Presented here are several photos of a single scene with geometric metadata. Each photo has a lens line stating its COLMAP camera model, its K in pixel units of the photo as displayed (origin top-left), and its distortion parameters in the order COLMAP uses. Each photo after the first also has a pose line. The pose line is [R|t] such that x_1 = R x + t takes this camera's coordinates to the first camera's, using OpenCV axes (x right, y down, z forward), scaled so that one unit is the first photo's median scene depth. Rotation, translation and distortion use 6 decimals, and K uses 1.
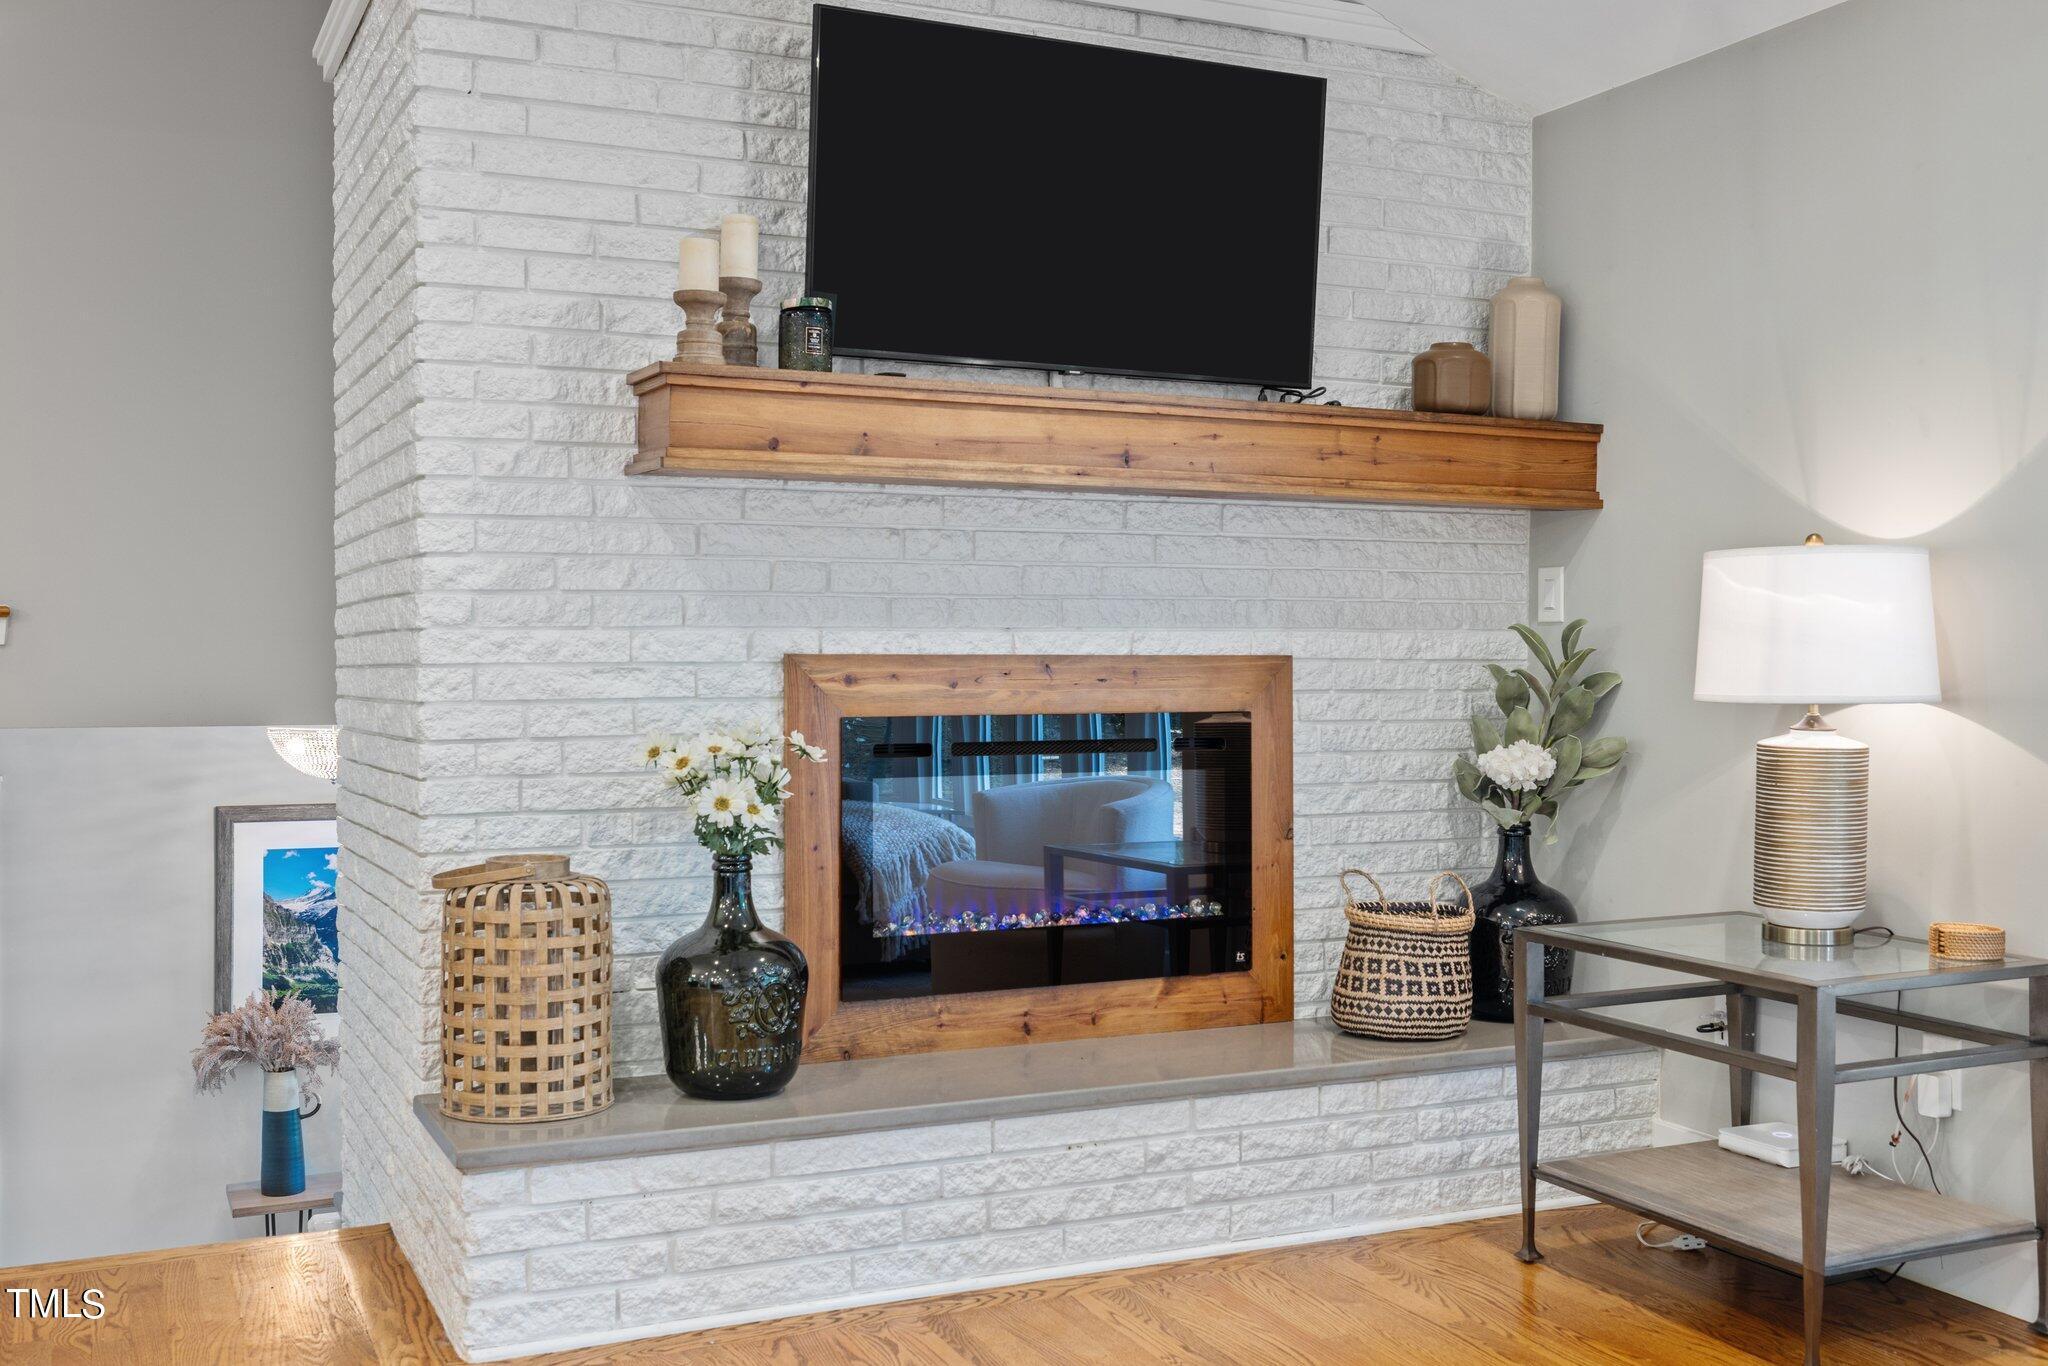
lens RADIAL K [[2038.4, 0, 1029.4], [0, 2038.4, 674.3], [0, 0, 1]] dist [0.003239, 0.000000]
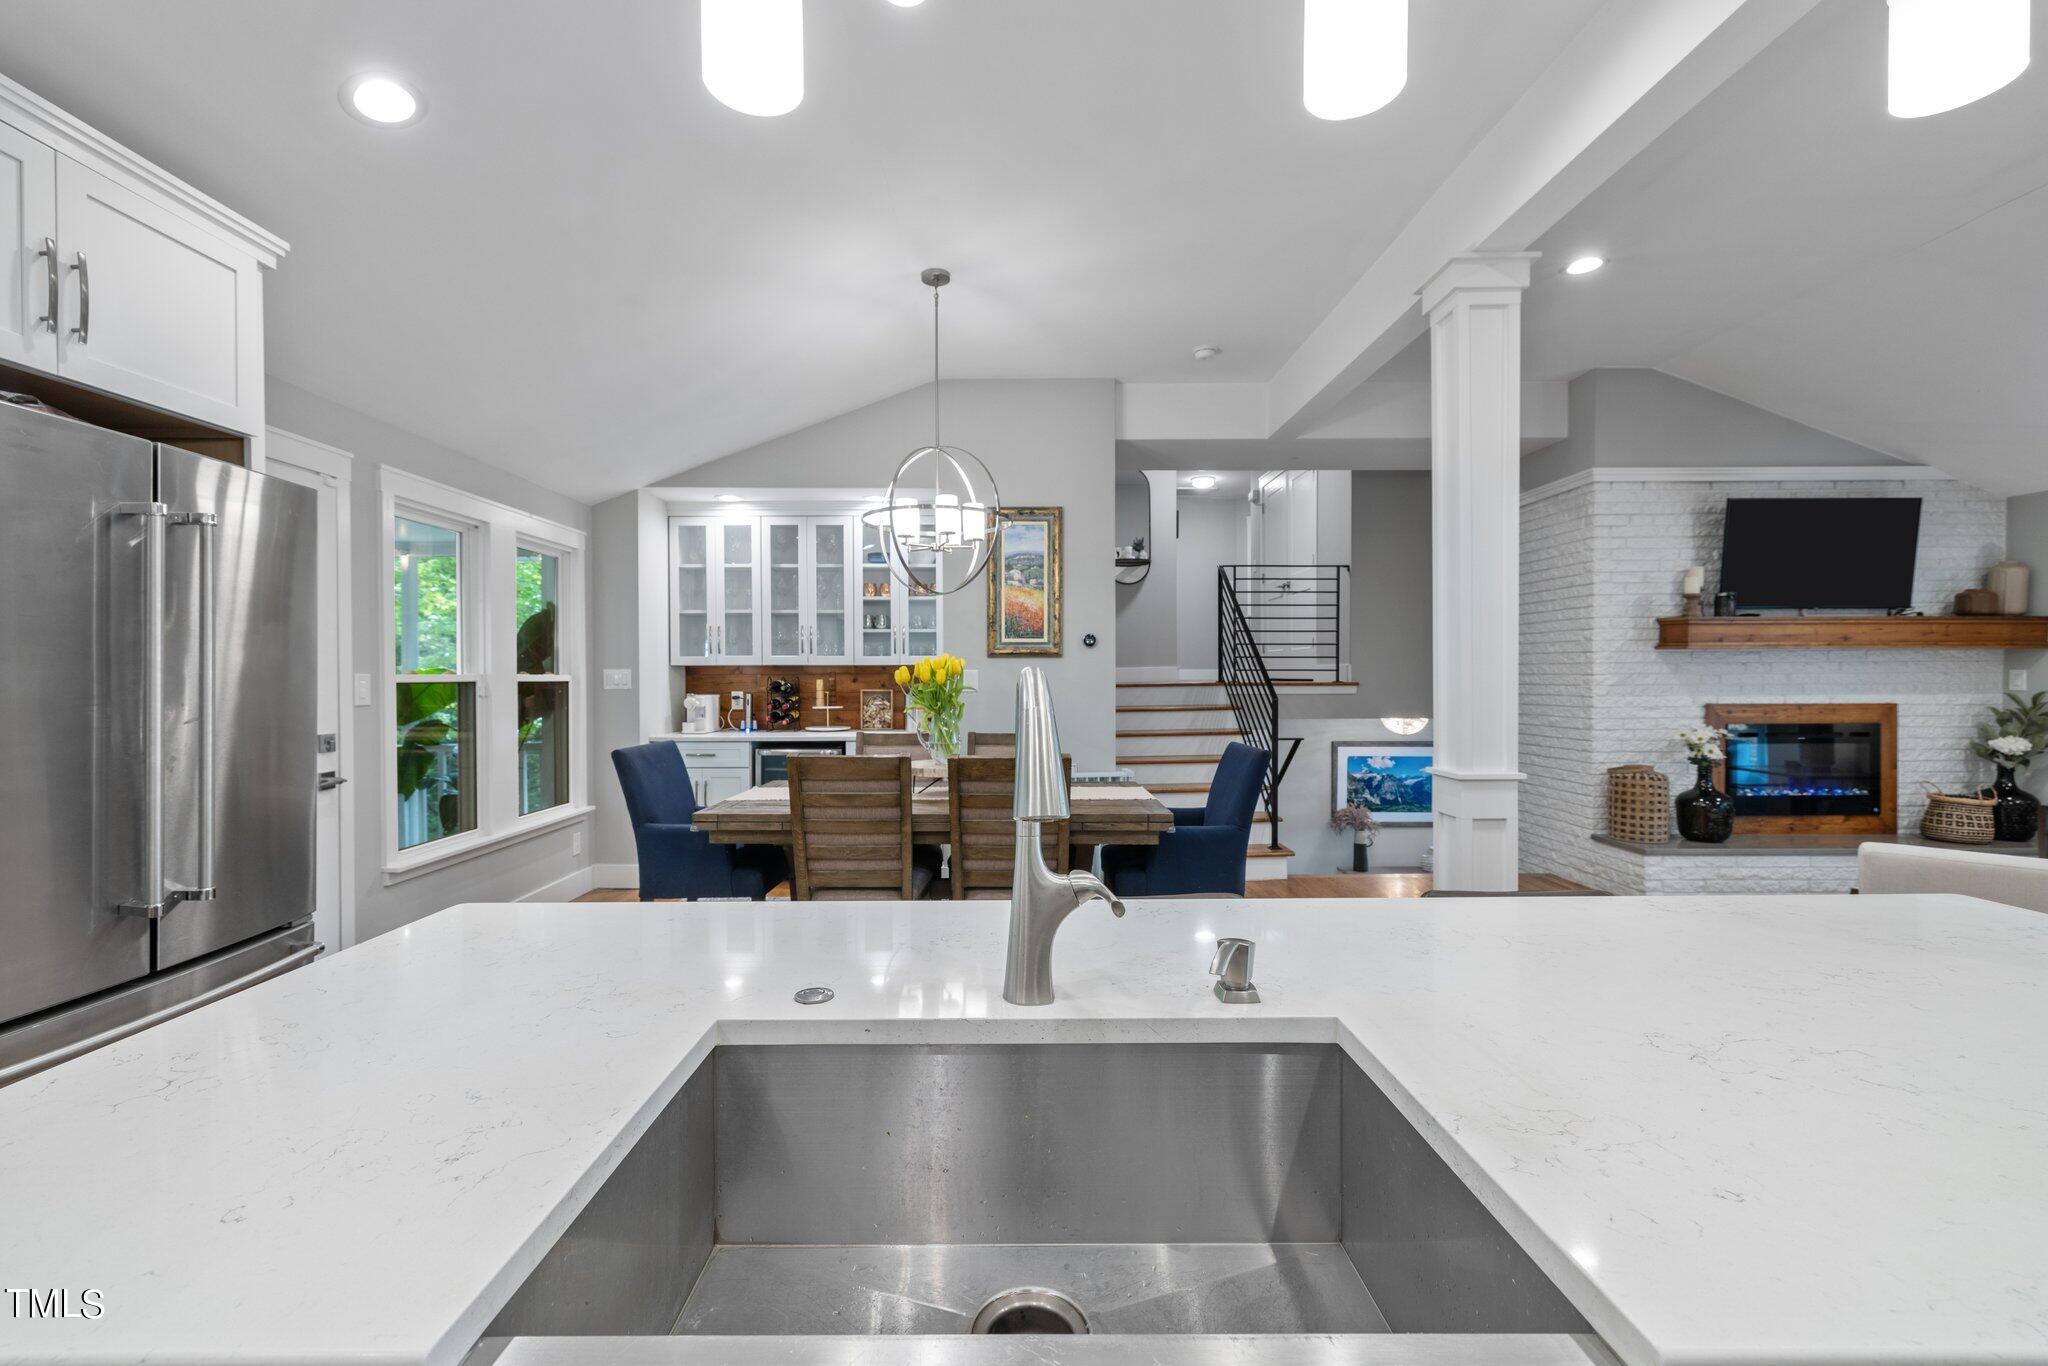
lens RADIAL K [[867.6, 0, 1014.7], [0, 867.6, 688.4], [0, 0, 1]] dist [0.001818, 0.000360]
pose [[0.904295, 0.003581, -0.426893, -0.469849], [0.000241, 0.999960, 0.008897, -0.041901], [0.426908, -0.008148, 0.904258, -0.610907]]
